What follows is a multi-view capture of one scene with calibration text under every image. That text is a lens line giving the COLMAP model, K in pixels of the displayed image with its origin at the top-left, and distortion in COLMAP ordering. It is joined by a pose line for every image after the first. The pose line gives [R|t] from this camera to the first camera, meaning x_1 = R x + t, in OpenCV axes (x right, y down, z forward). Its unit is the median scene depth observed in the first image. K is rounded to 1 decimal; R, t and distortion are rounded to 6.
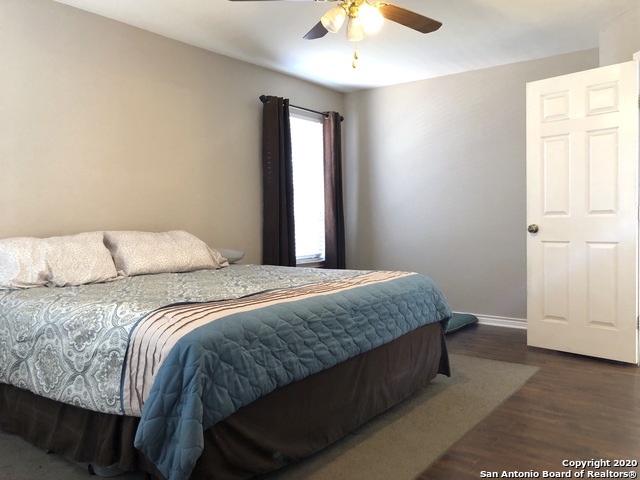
lens RADIAL K [[524.6, 0, 320.1], [0, 524.6, 238.0], [0, 0, 1]] dist [0.056924, -0.071865]
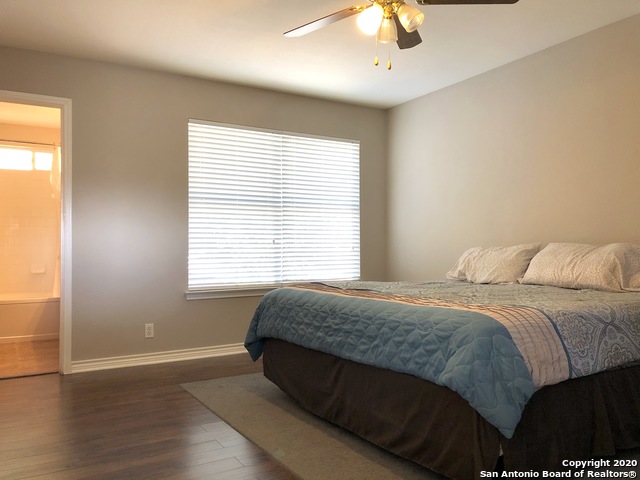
lens RADIAL K [[524.6, 0, 320.1], [0, 524.6, 241.2], [0, 0, 1]] dist [0.056924, -0.071865]
pose [[-0.362112, 0.007807, -0.932102, 1.007893], [-0.024548, 0.999538, 0.017909, -0.030375], [0.931811, 0.029366, -0.361753, 1.256426]]
